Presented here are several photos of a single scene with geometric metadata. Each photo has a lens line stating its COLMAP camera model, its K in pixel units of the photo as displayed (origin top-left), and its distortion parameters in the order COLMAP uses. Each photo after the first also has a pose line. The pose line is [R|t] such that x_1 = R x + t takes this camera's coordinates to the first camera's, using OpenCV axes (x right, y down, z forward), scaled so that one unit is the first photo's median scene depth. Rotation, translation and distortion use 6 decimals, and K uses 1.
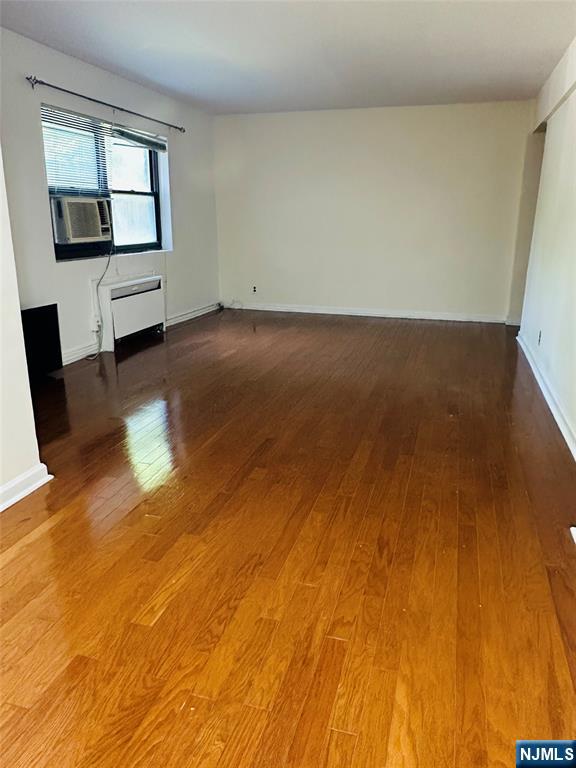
lens RADIAL K [[562.6, 0, 287.7], [0, 562.6, 382.8], [0, 0, 1]] dist [-0.007244, 0.005864]
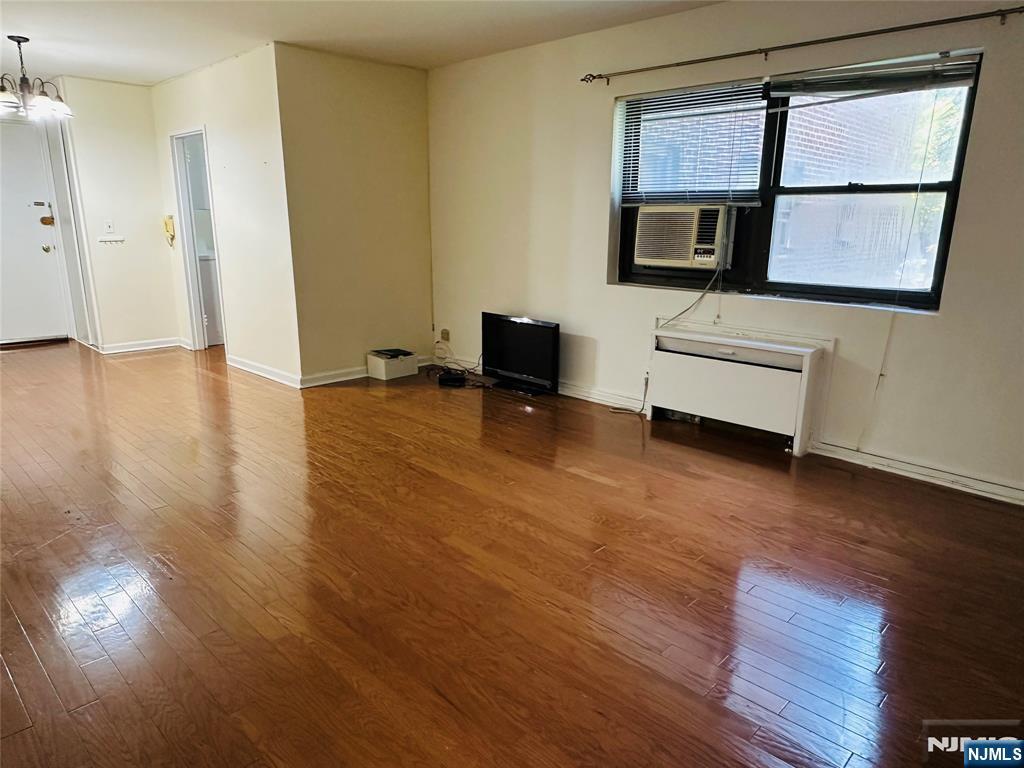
lens RADIAL K [[666.2, 0, 514.7], [0, 666.2, 379.9], [0, 0, 1]] dist [-0.002216, -0.003906]
pose [[-0.466390, 0.196873, -0.862393, 0.573440], [-0.266024, 0.898571, 0.349000, -0.420424], [0.843630, 0.392187, -0.366711, 1.389736]]
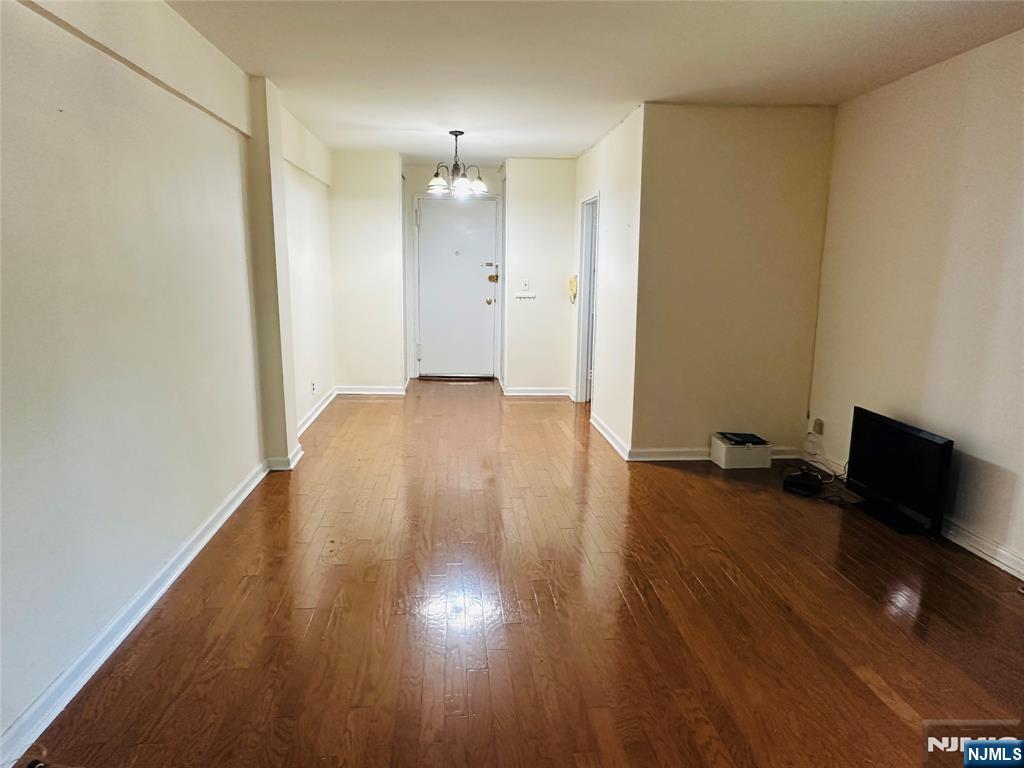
lens RADIAL K [[666.2, 0, 509.5], [0, 666.2, 384.2], [0, 0, 1]] dist [-0.002216, -0.003906]
pose [[-0.932022, 0.045149, -0.359577, 0.304379], [-0.121707, 0.895586, 0.427917, -0.458228], [0.341353, 0.442591, -0.829211, 1.437812]]
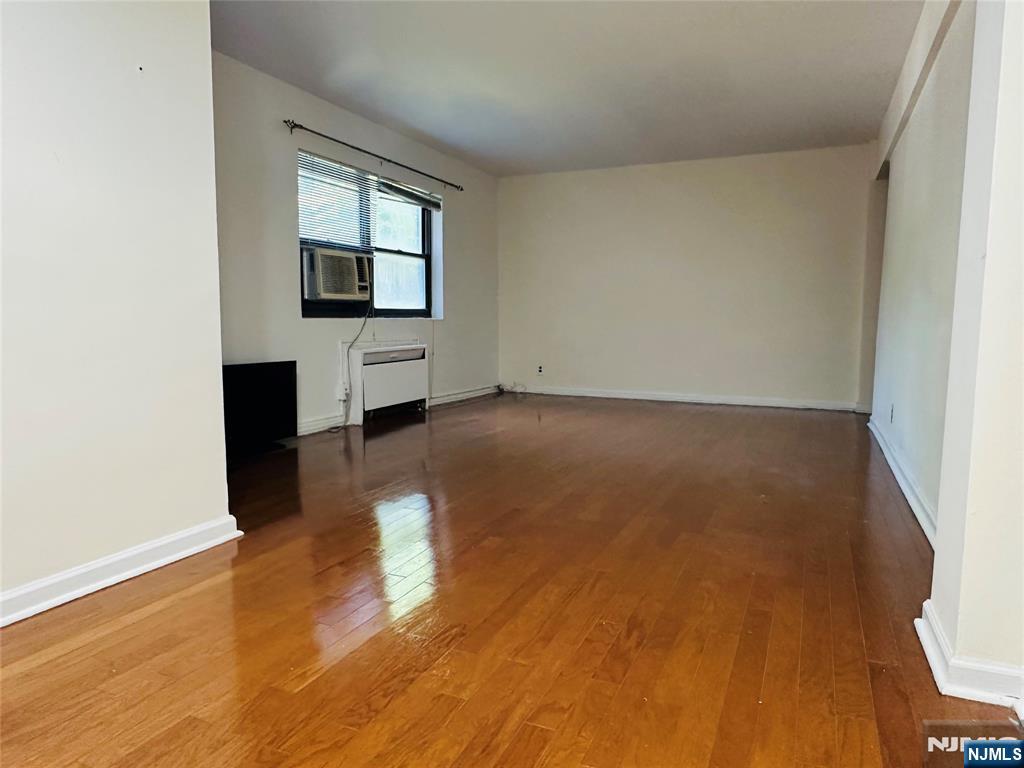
lens RADIAL K [[666.2, 0, 510.2], [0, 666.2, 393.8], [0, 0, 1]] dist [-0.002216, -0.003906]
pose [[0.990289, 0.013690, -0.138349, 0.062739], [-0.037349, 0.984754, -0.169897, 0.073701], [0.133914, 0.173415, 0.975702, 0.044215]]
